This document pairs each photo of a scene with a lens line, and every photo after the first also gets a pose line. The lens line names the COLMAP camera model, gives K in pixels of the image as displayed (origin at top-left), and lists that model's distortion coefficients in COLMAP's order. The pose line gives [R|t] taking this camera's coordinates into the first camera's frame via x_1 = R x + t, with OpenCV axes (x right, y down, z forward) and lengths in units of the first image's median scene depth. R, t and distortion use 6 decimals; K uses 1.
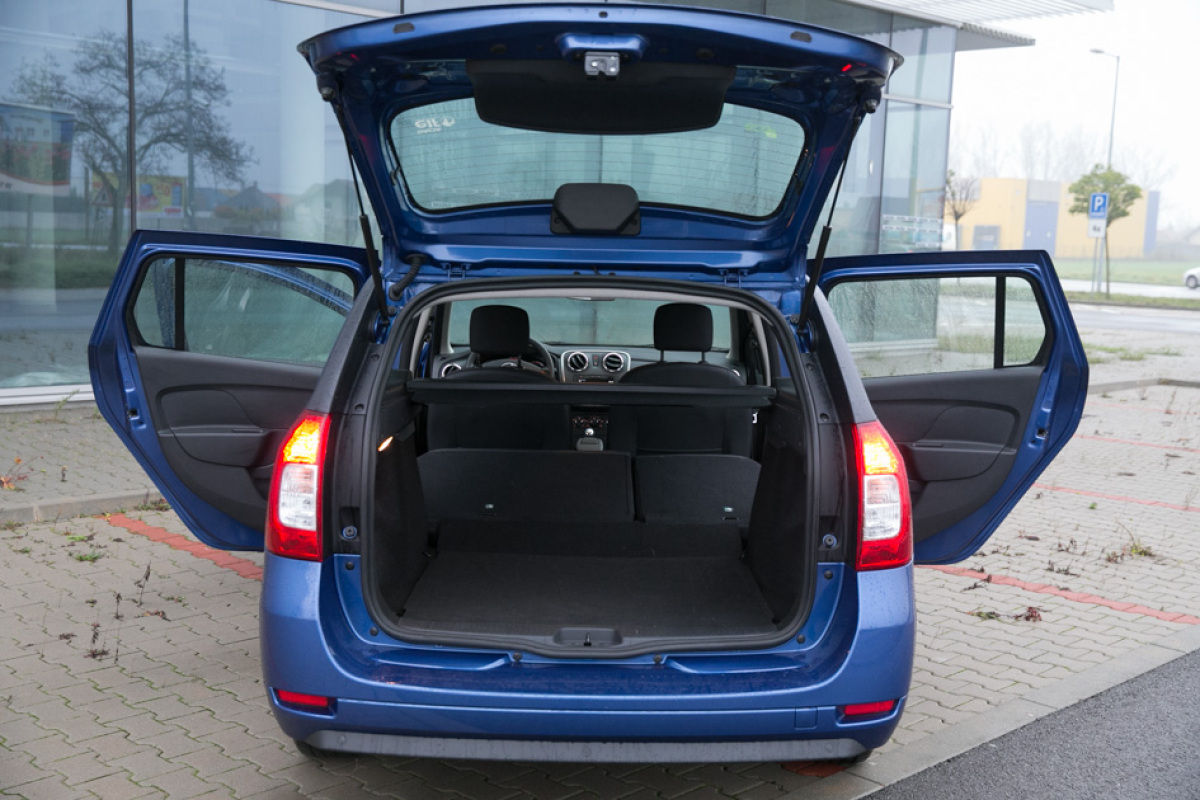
lens RADIAL K [[1419.9, 0, 600.0], [0, 1419.9, 400.0], [0, 0, 1]] dist [0.092321, -0.005032]
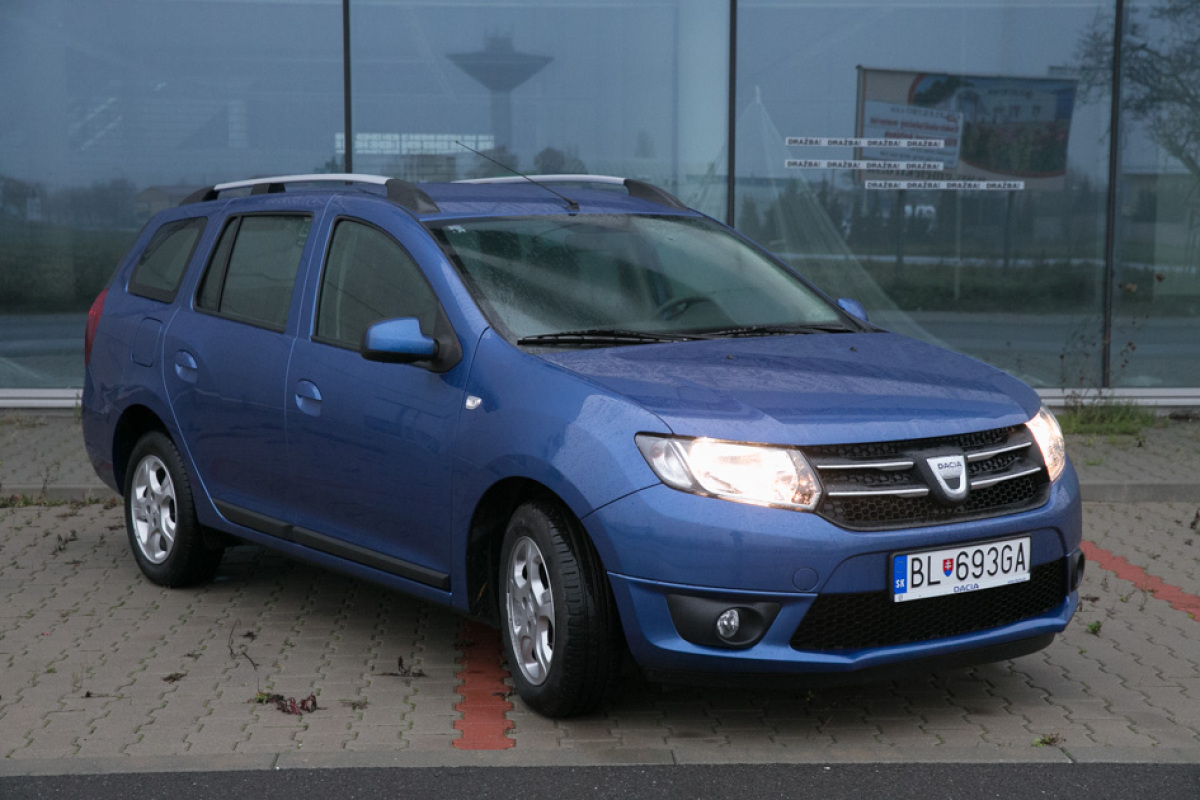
lens RADIAL K [[2028.1, 0, 600.0], [0, 2028.1, 400.0], [0, 0, 1]] dist [0.158837, 0.023021]
pose [[0.730483, 0.028236, -0.682347, 1.228617], [-0.058304, 0.998076, -0.021116, 0.021755], [0.680438, 0.055208, 0.730723, 0.451452]]
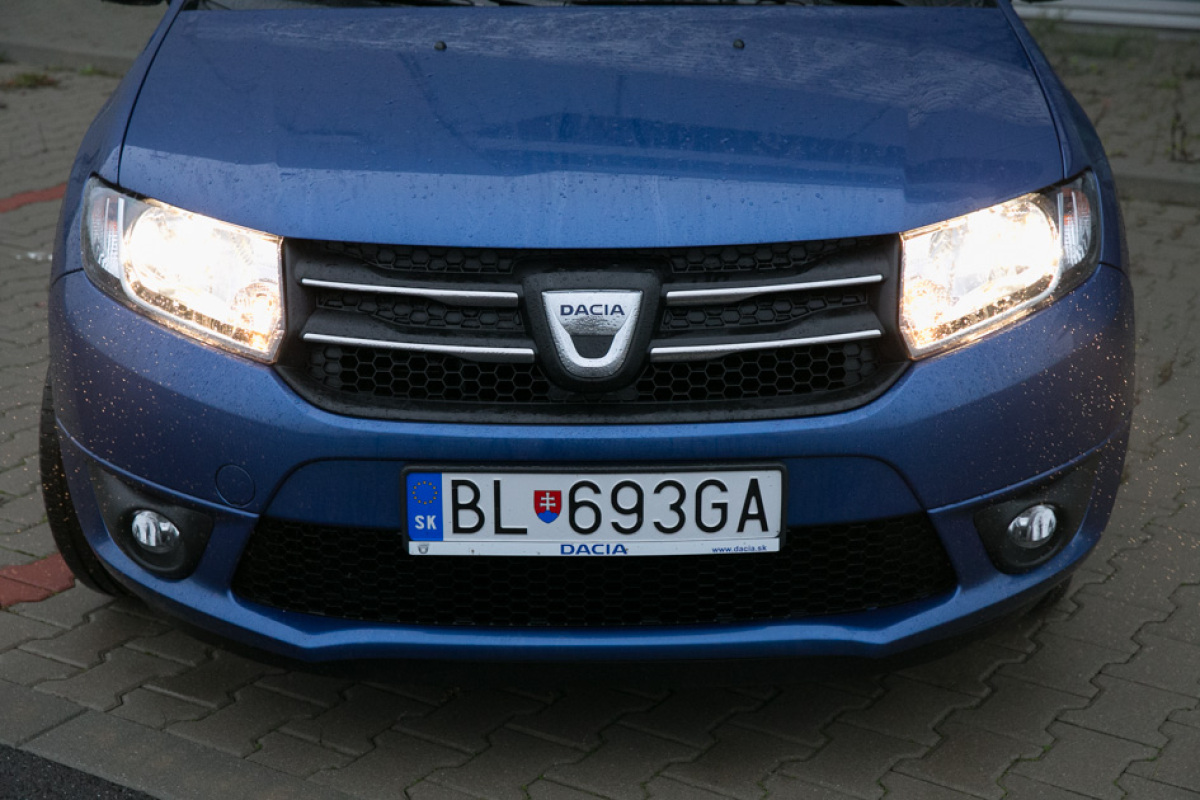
lens RADIAL K [[2093.5, 0, 600.4], [0, 2093.5, 412.4], [0, 0, 1]] dist [0.143095, 0.224507]
pose [[0.191959, 0.268917, -0.943841, 1.165146], [-0.117942, 0.961077, 0.249840, -0.090029], [0.974290, 0.063359, 0.216204, 1.243406]]
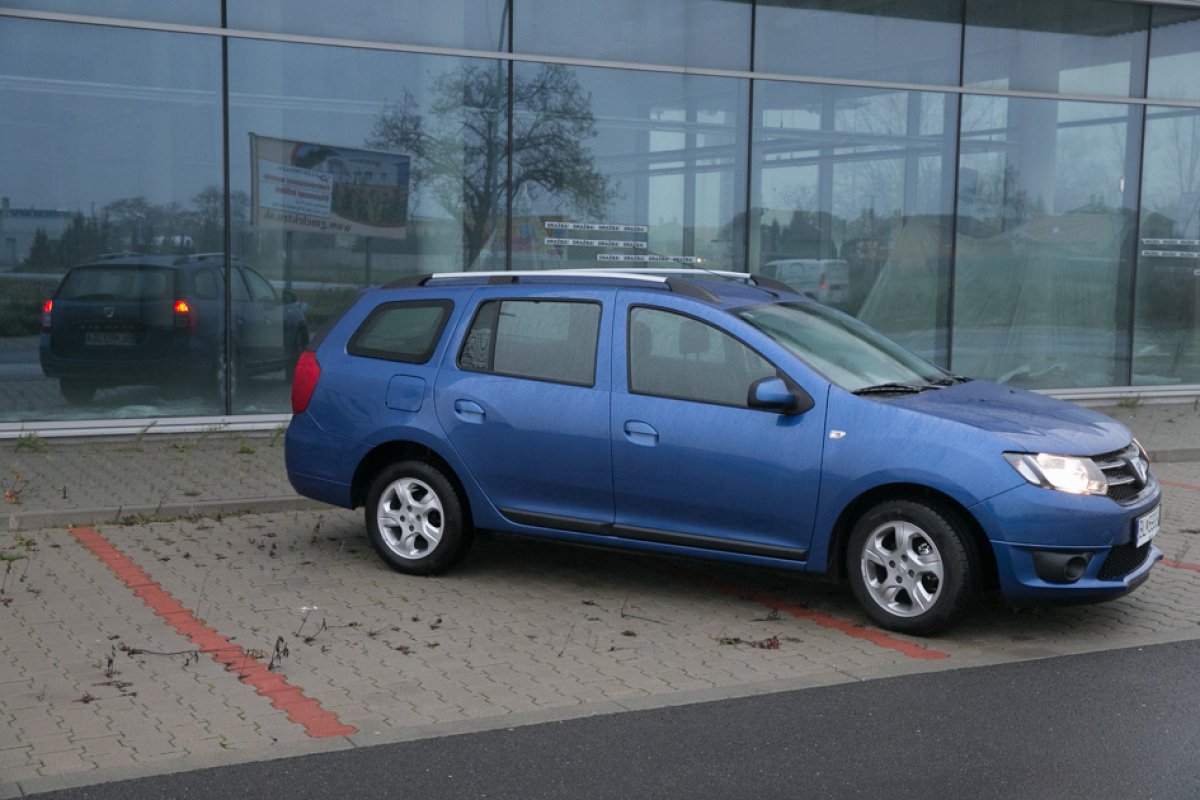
lens RADIAL K [[1664.5, 0, 600.0], [0, 1664.5, 400.0], [0, 0, 1]] dist [0.083083, 0.093737]
pose [[0.951549, 0.007385, -0.307409, 0.636840], [-0.019016, 0.999211, -0.034858, 0.026986], [0.306909, 0.039015, 0.950939, -0.179743]]
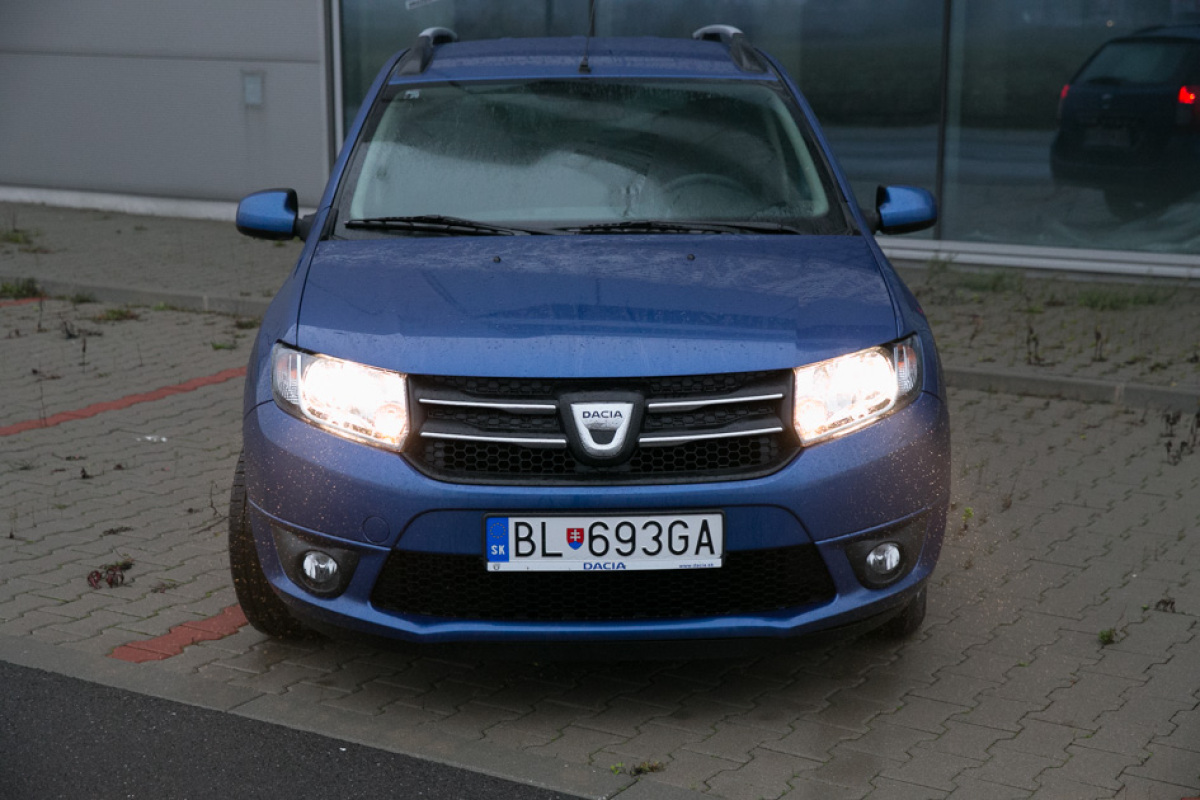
lens RADIAL K [[2028.1, 0, 600.0], [0, 2028.1, 400.0], [0, 0, 1]] dist [0.158837, 0.023021]
pose [[0.211634, 0.148163, -0.966053, 1.465747], [-0.113034, 0.985520, 0.126387, -0.092208], [0.970791, 0.082449, 0.225317, 1.163723]]
